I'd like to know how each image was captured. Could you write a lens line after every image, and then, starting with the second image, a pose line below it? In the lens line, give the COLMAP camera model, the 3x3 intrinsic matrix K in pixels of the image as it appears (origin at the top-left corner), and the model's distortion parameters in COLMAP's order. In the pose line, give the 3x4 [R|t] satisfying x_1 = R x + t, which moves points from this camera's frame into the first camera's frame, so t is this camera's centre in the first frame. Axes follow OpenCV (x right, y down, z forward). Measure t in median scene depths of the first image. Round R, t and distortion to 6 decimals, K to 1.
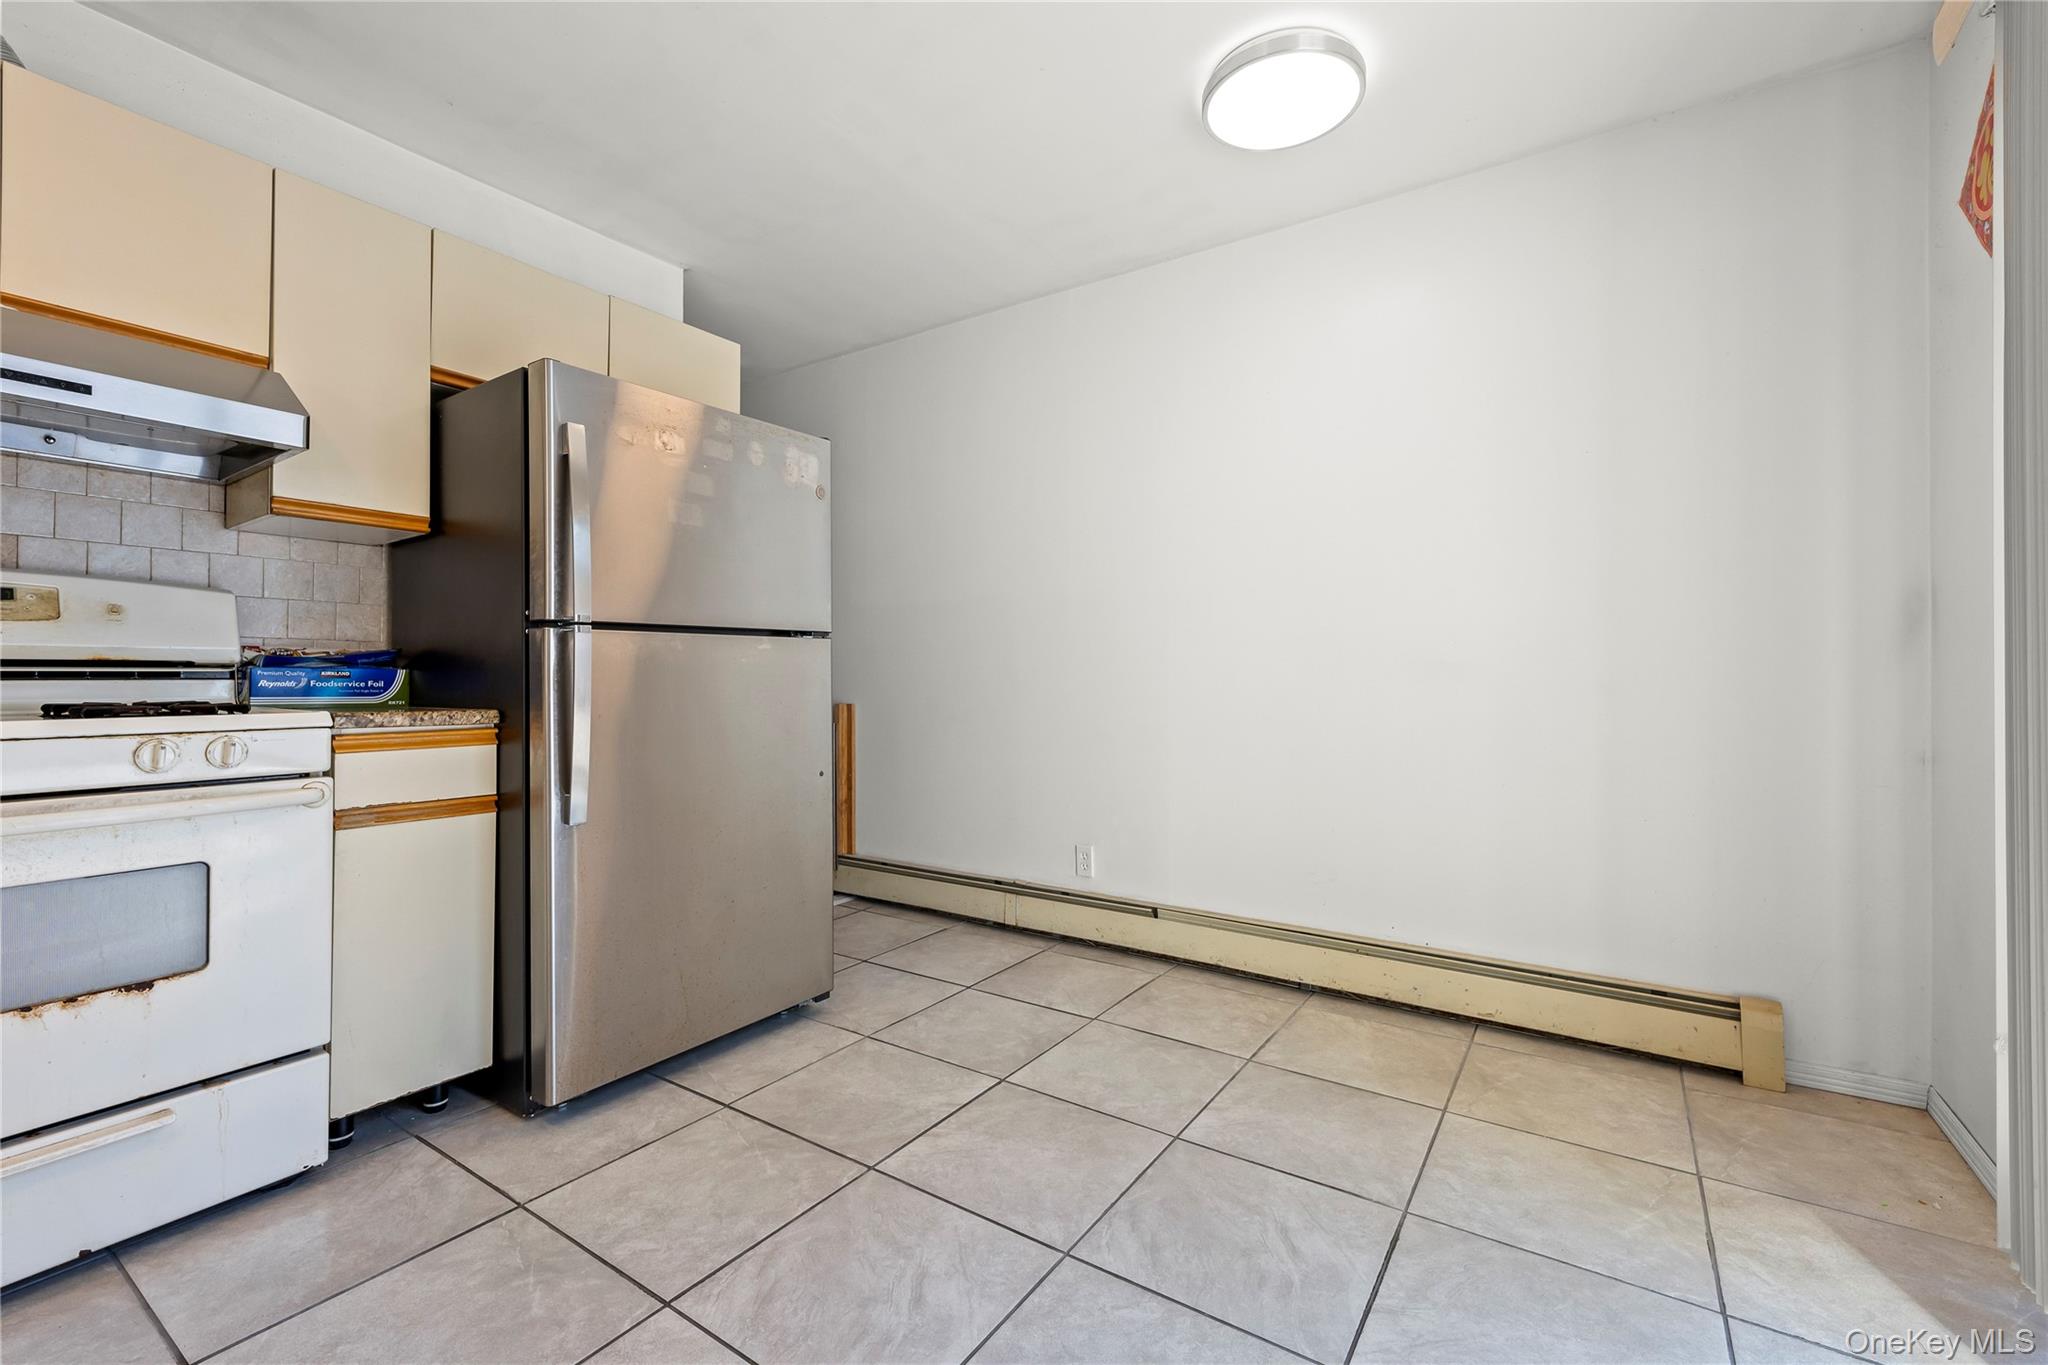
lens RADIAL K [[857.8, 0, 1021.2], [0, 857.8, 680.1], [0, 0, 1]] dist [-0.009776, 0.000243]
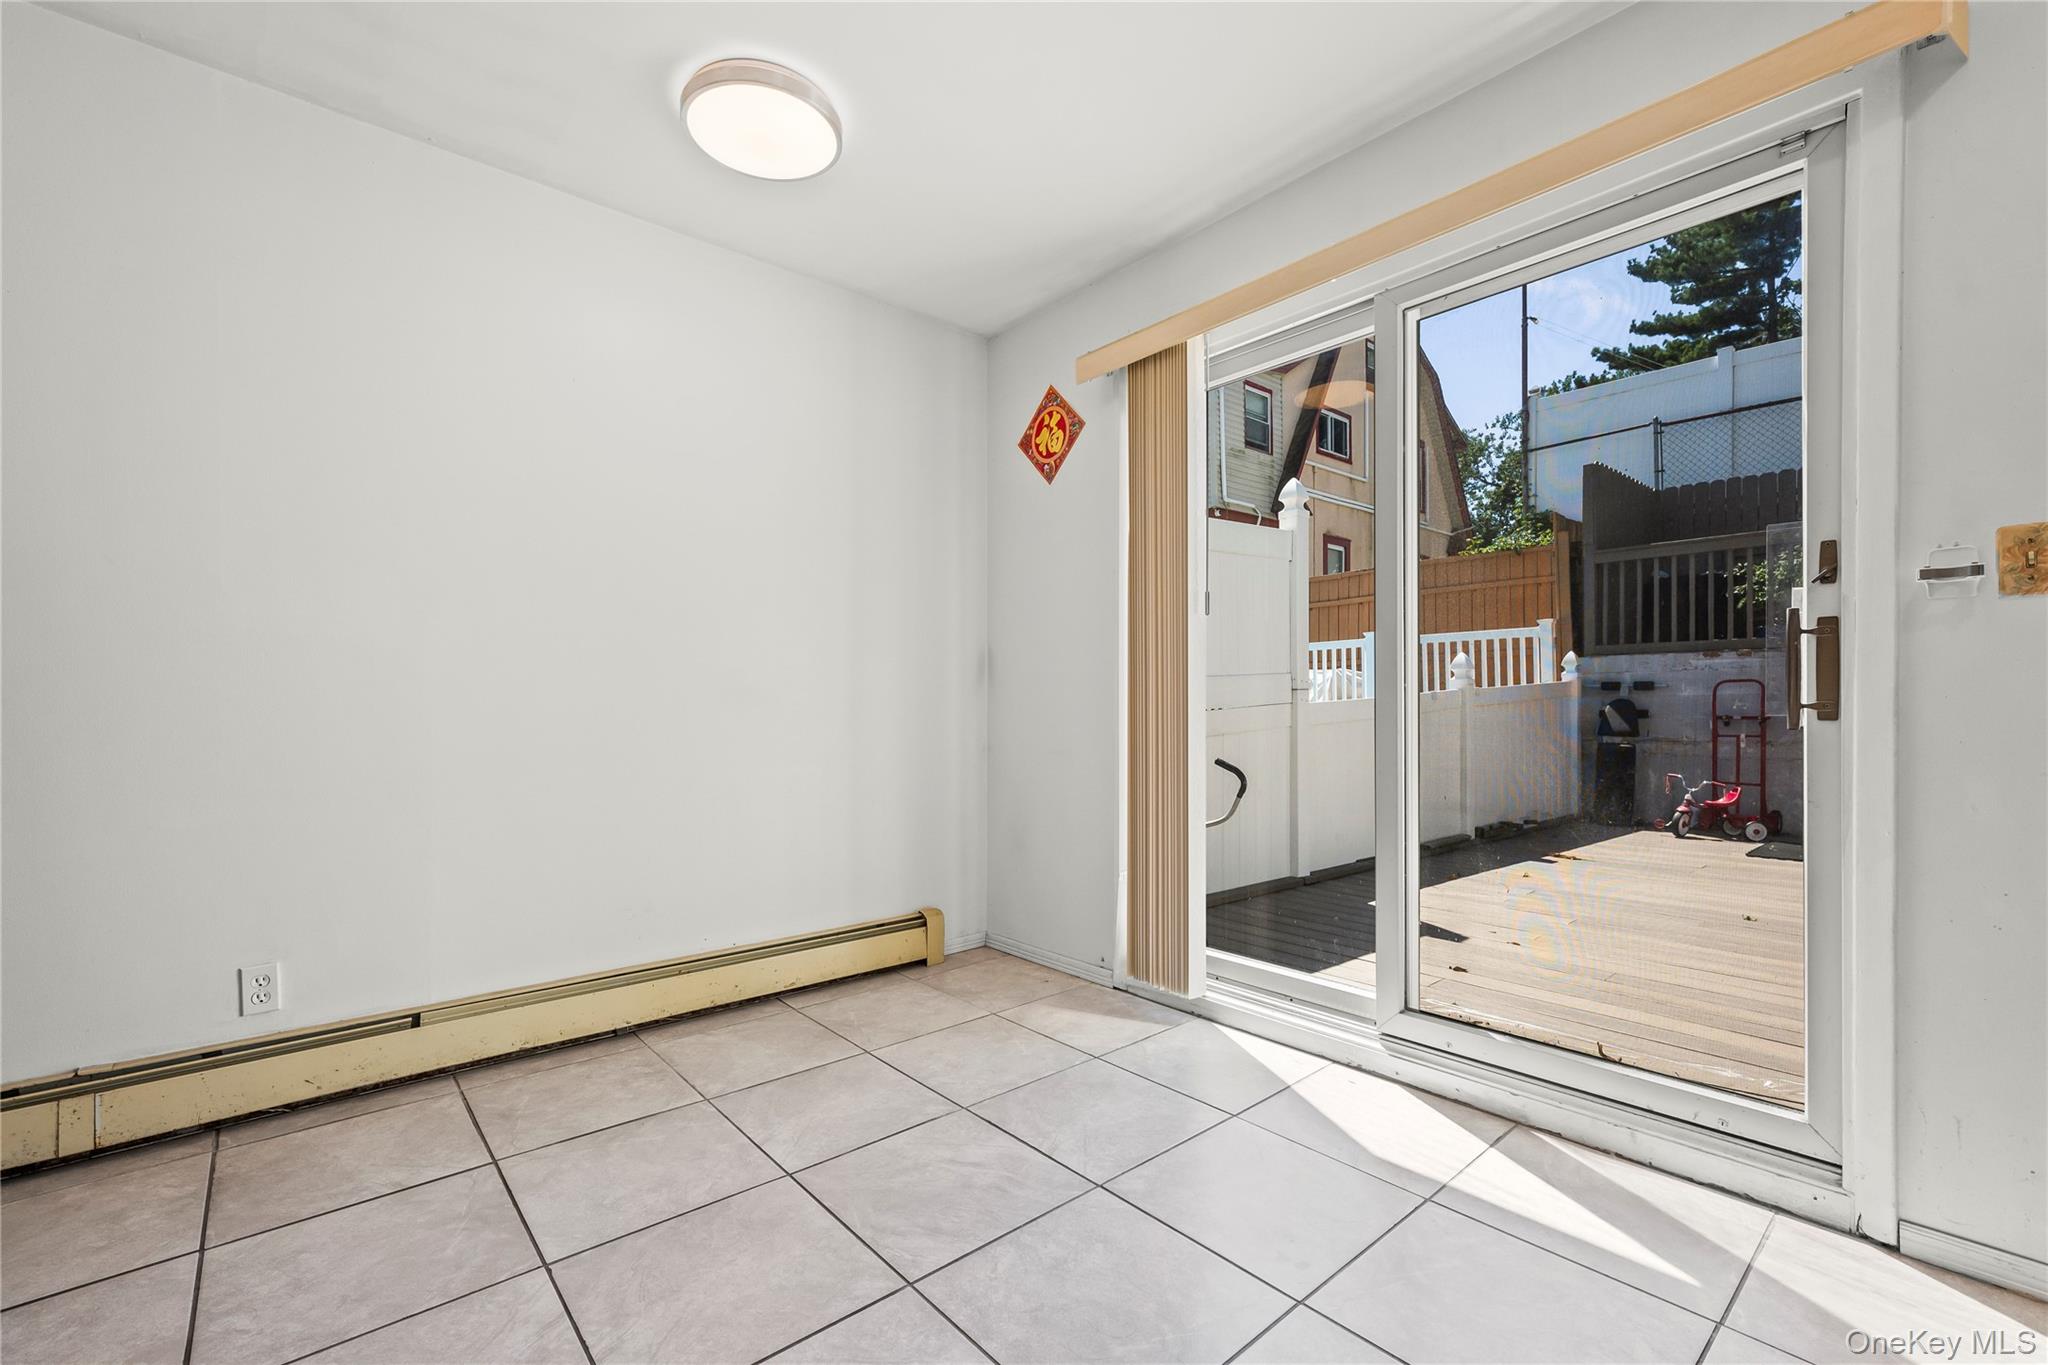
lens RADIAL K [[857.8, 0, 1030.7], [0, 857.8, 684.5], [0, 0, 1]] dist [-0.009776, 0.000243]
pose [[0.262466, 0.015714, 0.964813, -0.529059], [0.006619, 0.999815, -0.018084, -0.003799], [-0.964919, 0.011133, 0.262313, 0.359233]]
